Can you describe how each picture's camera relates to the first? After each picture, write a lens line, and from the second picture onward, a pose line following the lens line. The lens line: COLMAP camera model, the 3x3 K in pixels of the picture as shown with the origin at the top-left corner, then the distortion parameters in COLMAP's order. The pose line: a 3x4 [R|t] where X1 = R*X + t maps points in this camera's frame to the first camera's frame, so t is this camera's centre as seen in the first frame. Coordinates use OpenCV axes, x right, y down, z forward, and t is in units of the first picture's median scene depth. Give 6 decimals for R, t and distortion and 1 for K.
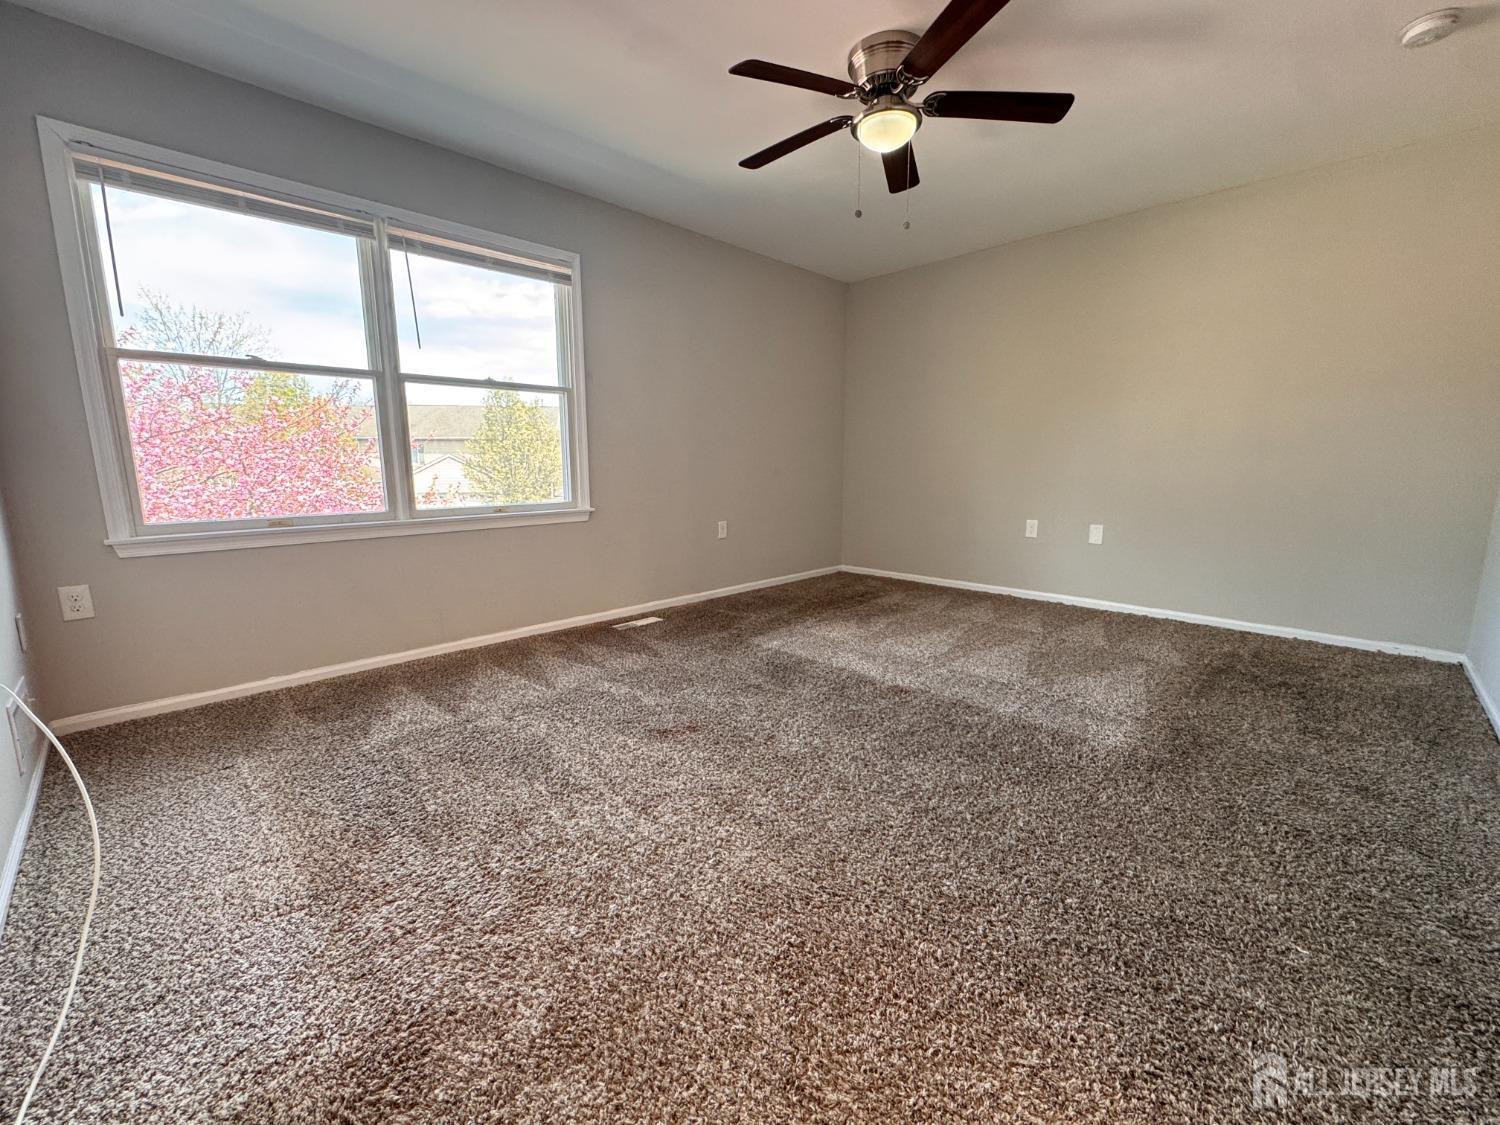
lens RADIAL K [[615.5, 0, 748.0], [0, 615.5, 562.1], [0, 0, 1]] dist [-0.000400, -0.000604]
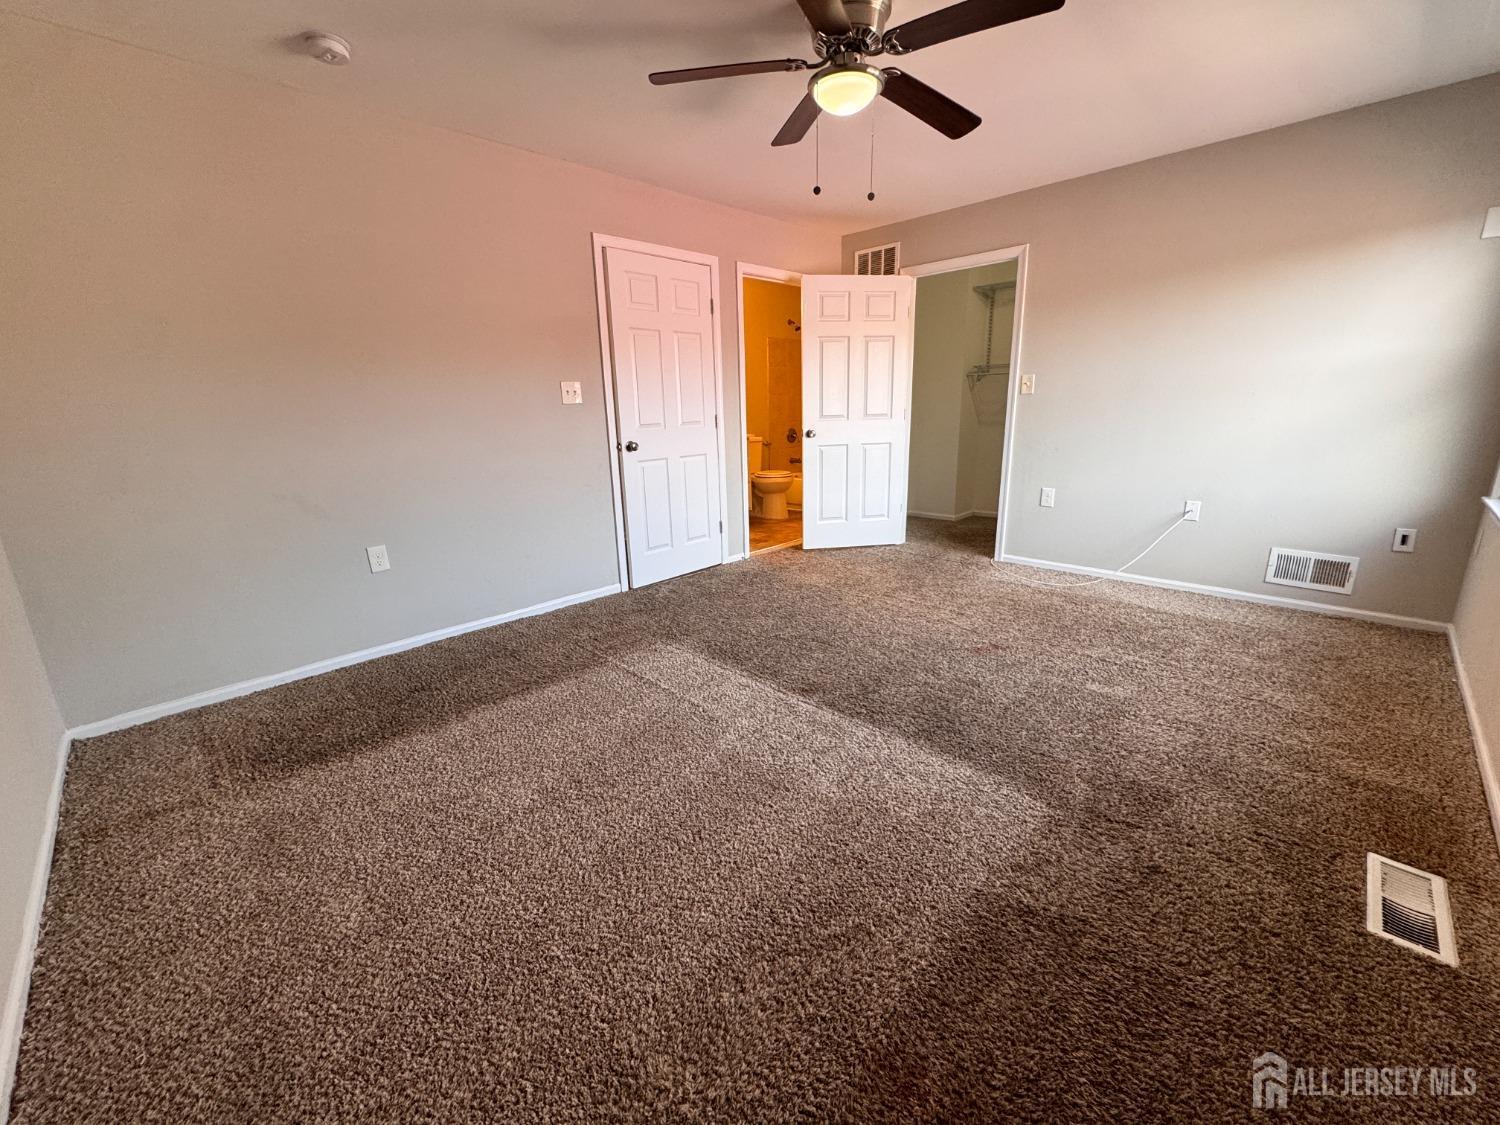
lens RADIAL K [[615.5, 0, 748.0], [0, 615.5, 562.1], [0, 0, 1]] dist [-0.000400, -0.000604]
pose [[-0.999642, 0.025482, 0.008214, 0.269241], [0.026617, 0.912791, 0.407558, -0.306626], [0.002888, 0.407631, -0.913142, 1.471836]]
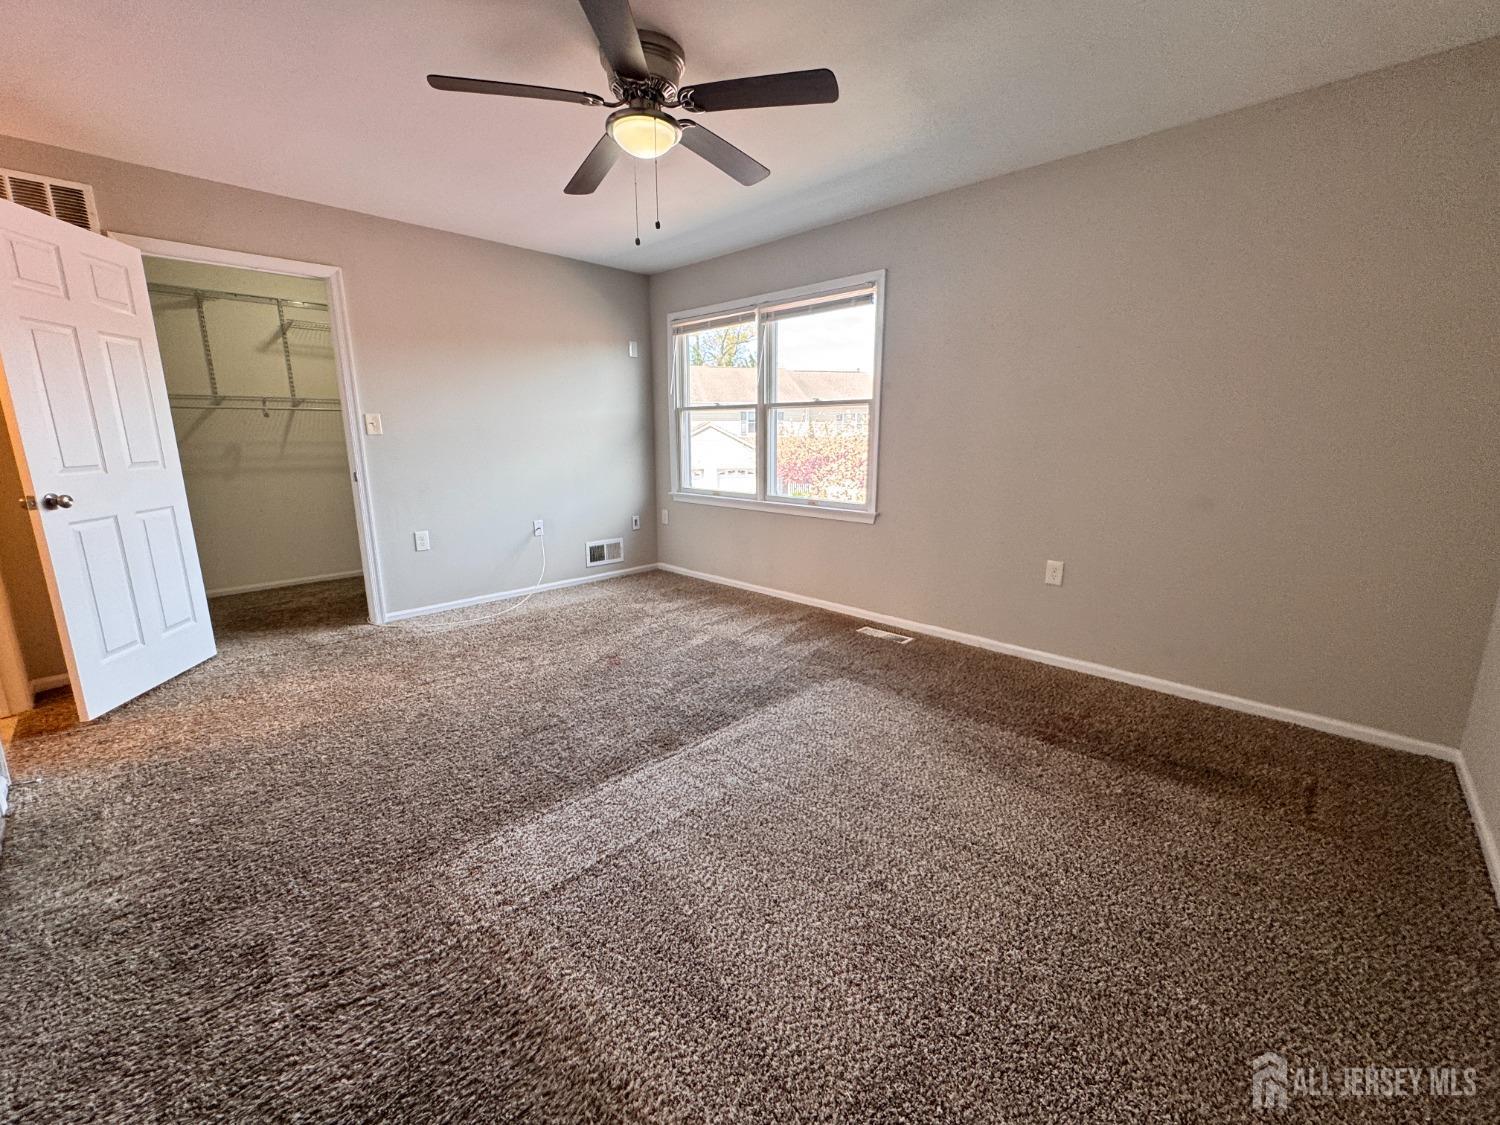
lens RADIAL K [[615.5, 0, 748.0], [0, 615.5, 562.1], [0, 0, 1]] dist [-0.000400, -0.000604]
pose [[0.016736, 0.208513, -0.977876, 0.882212], [-0.161996, 0.965657, 0.203135, -0.207171], [0.986650, 0.155012, 0.049940, 0.840025]]
